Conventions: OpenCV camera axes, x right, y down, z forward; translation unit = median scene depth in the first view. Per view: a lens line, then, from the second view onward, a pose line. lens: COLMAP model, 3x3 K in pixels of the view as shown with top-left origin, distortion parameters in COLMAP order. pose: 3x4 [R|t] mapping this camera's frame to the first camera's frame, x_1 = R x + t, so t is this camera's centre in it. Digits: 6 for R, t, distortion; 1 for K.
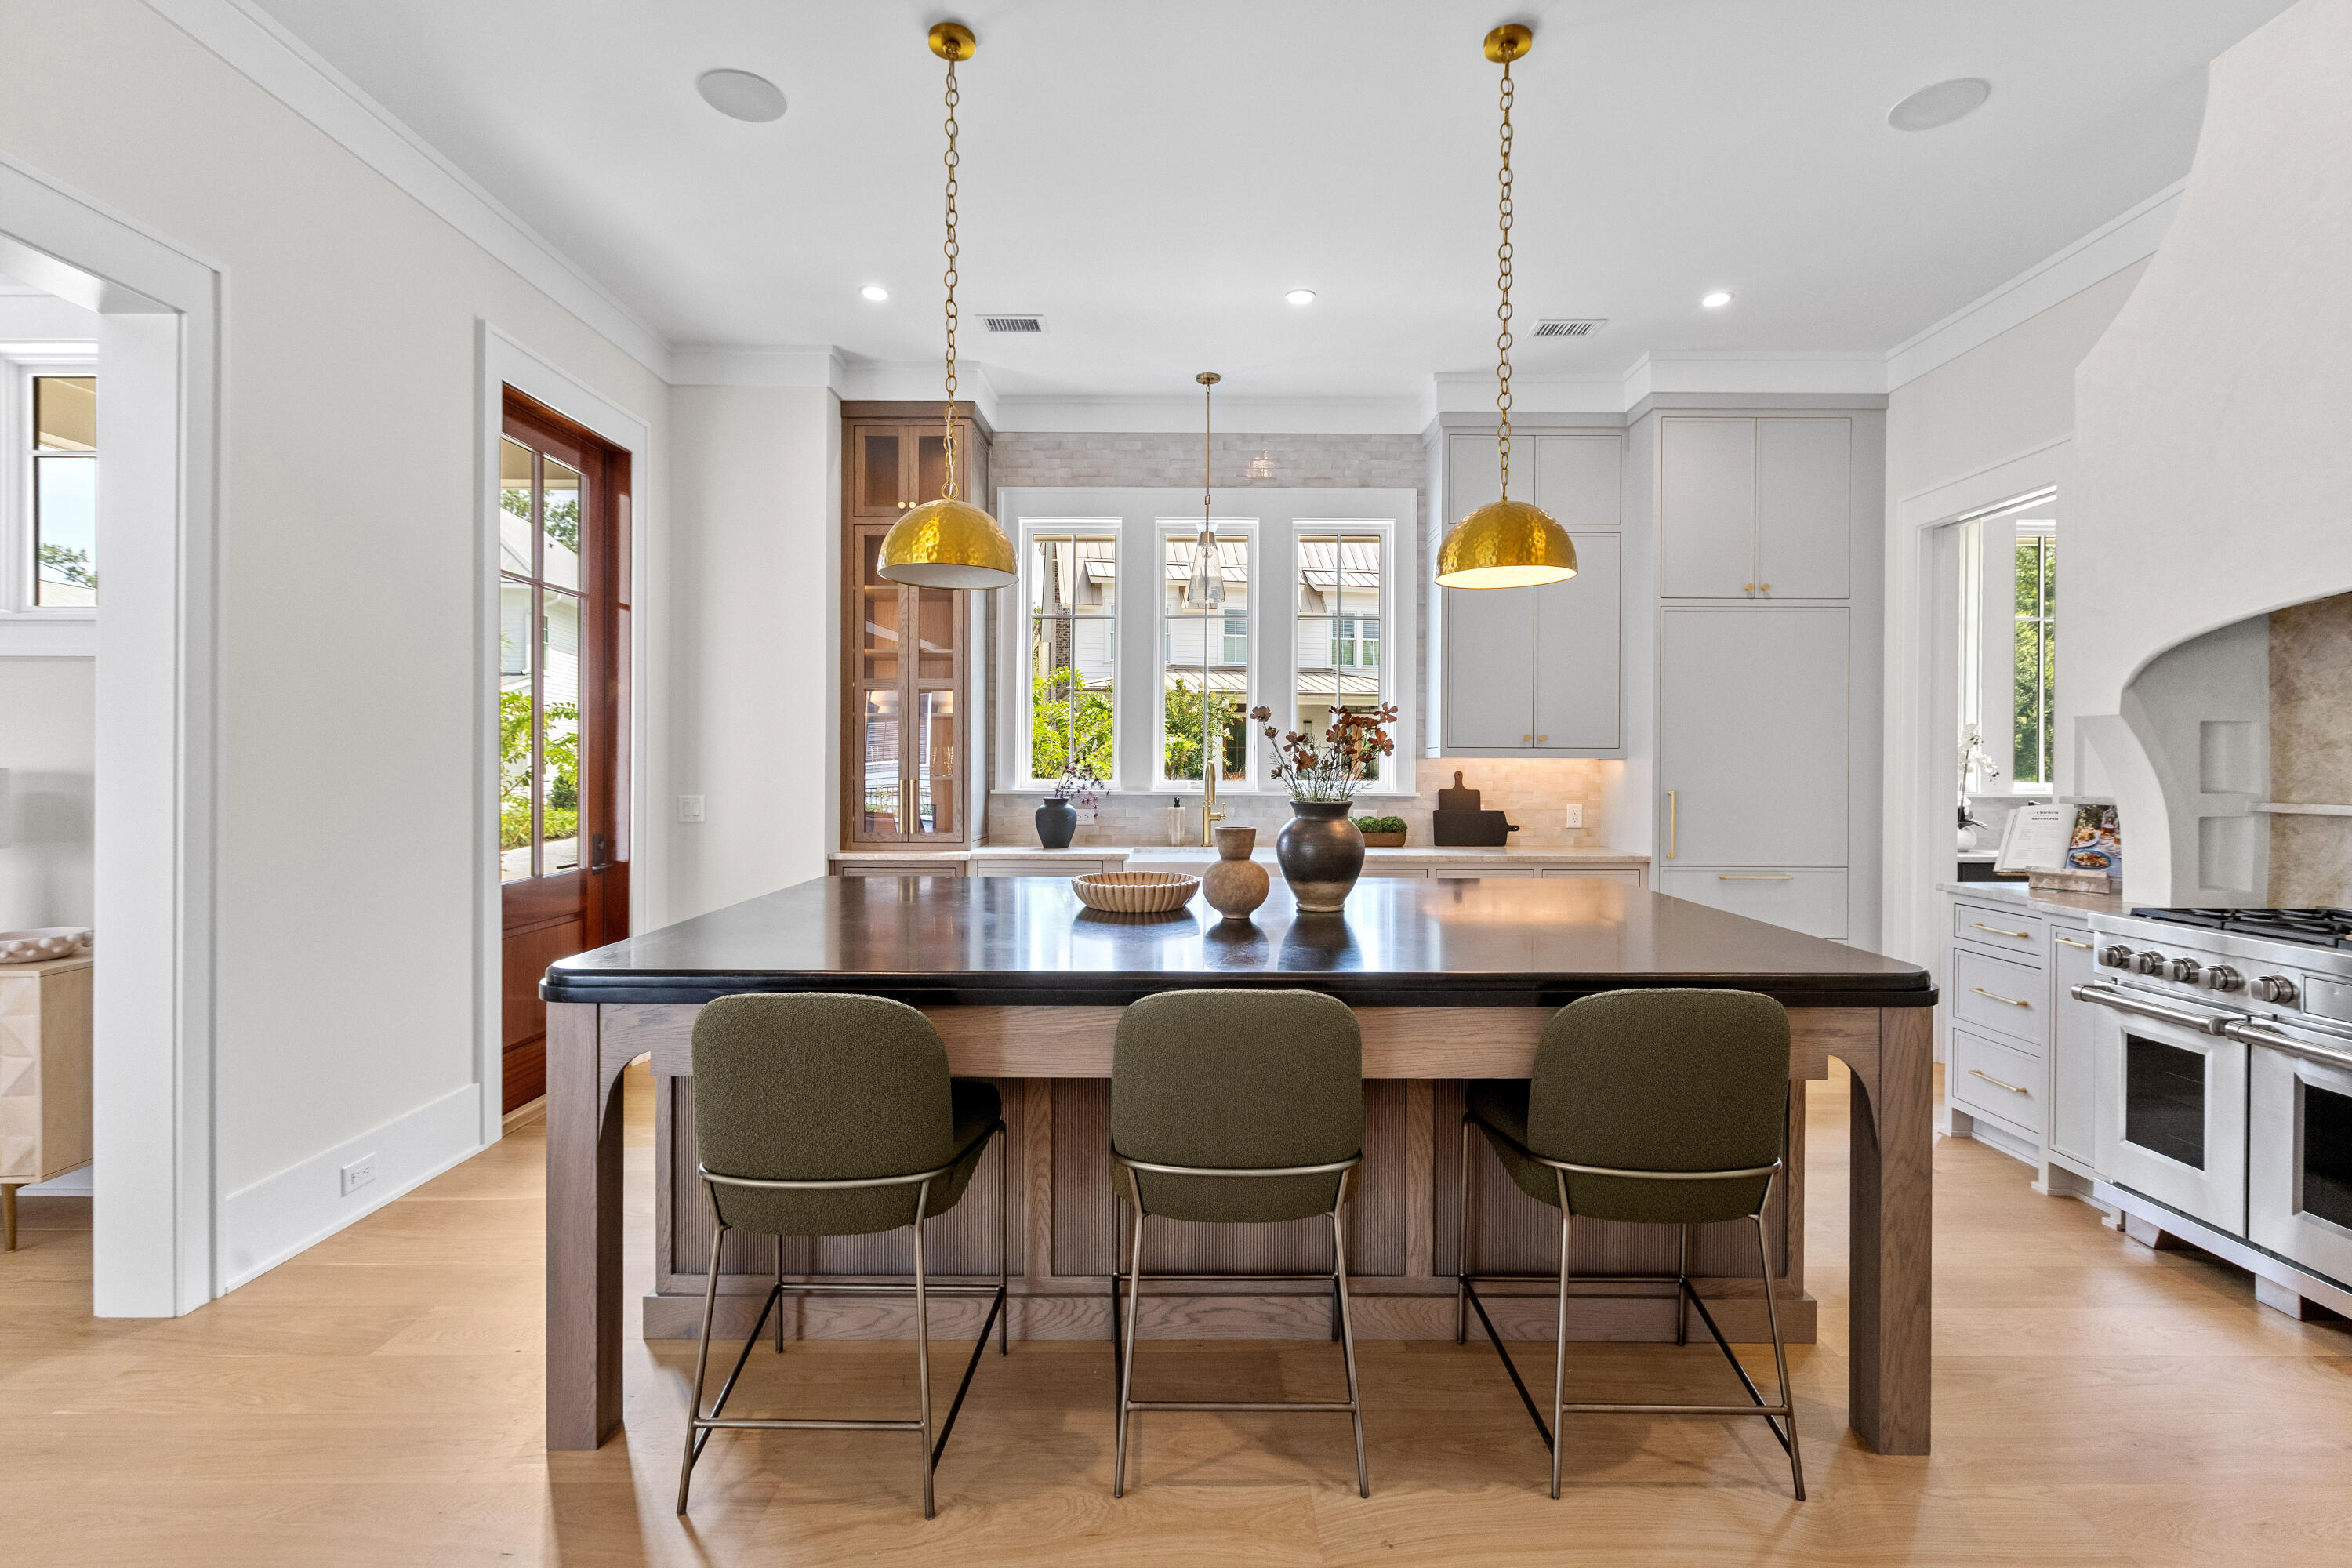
lens RADIAL K [[1071.5, 0, 1182.7], [0, 1071.5, 766.0], [0, 0, 1]] dist [0.001828, 0.000806]
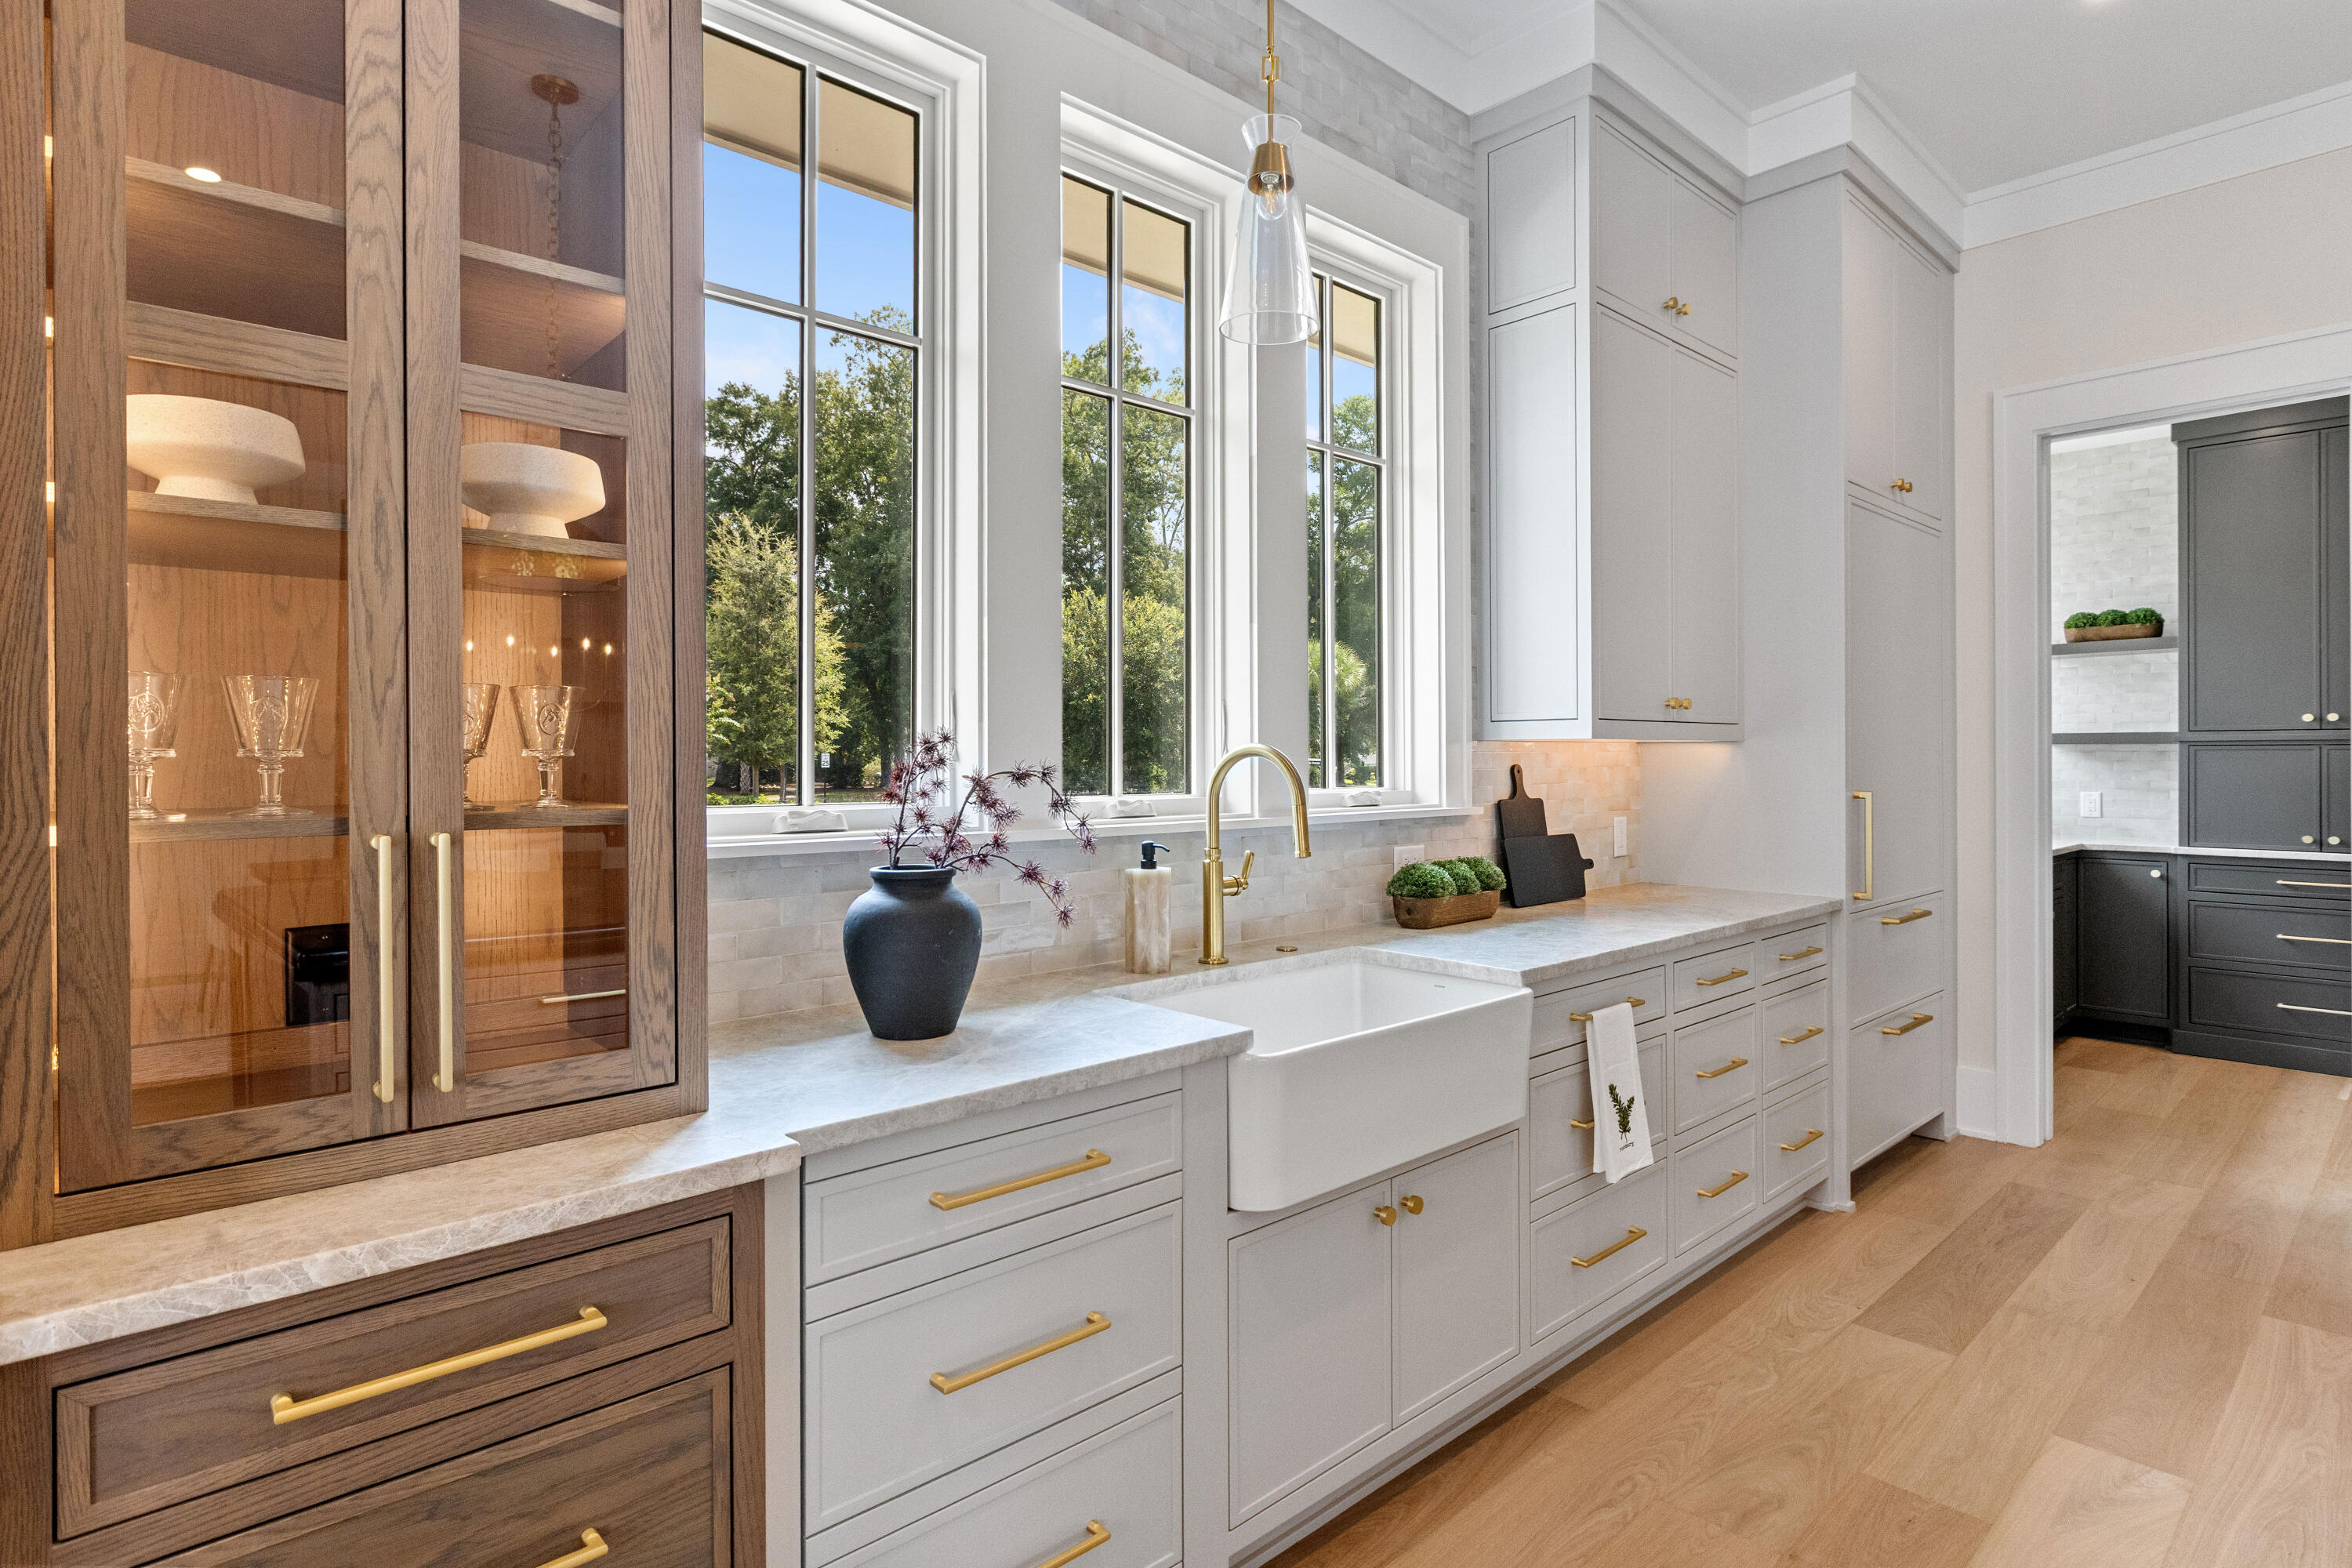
lens RADIAL K [[1199.8, 0, 1159.9], [0, 1199.8, 759.3], [0, 0, 1]] dist [-0.004442, -0.000499]
pose [[0.740100, -0.007712, 0.672453, -0.299506], [0.008293, 0.999963, 0.002340, -0.000772], [-0.672446, 0.003845, 0.740136, 0.716716]]
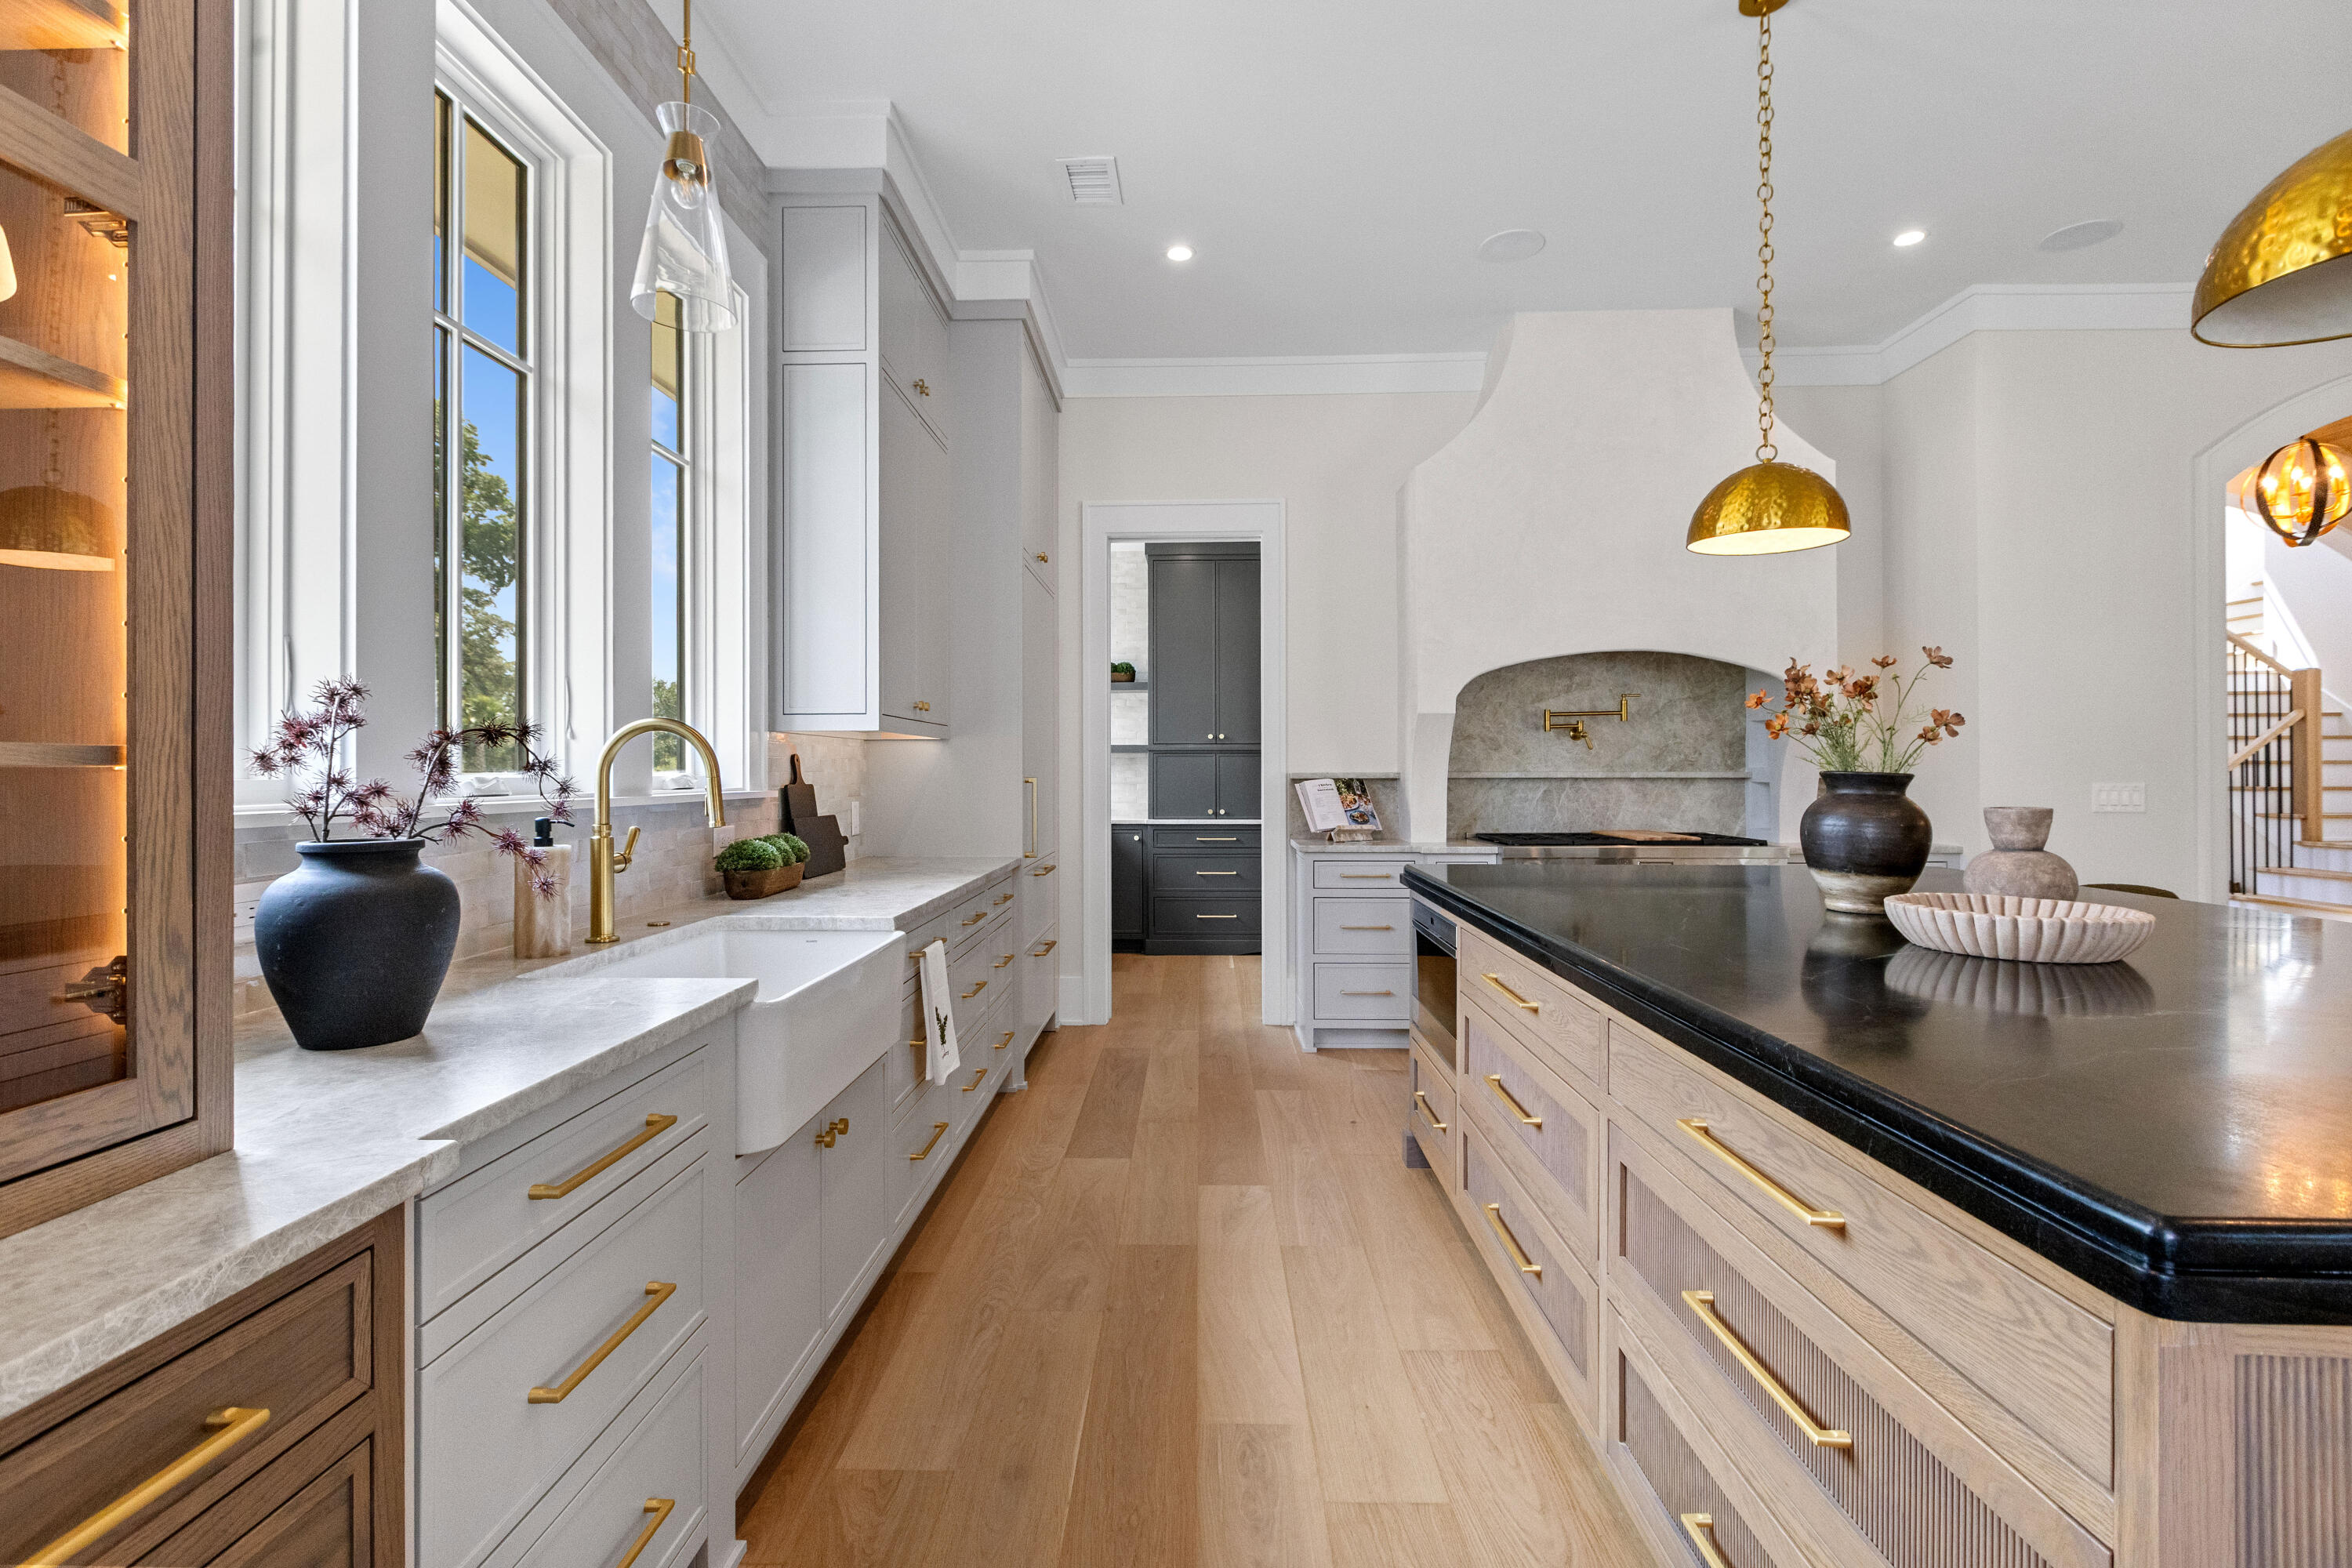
lens RADIAL K [[1071.5, 0, 1178.3], [0, 1071.5, 765.1], [0, 0, 1]] dist [0.001828, 0.000806]
pose [[0.022453, 0.000920, 0.999747, -0.370194], [0.004979, 0.999987, -0.001032, 0.013670], [-0.999735, 0.005001, 0.022448, 0.817539]]
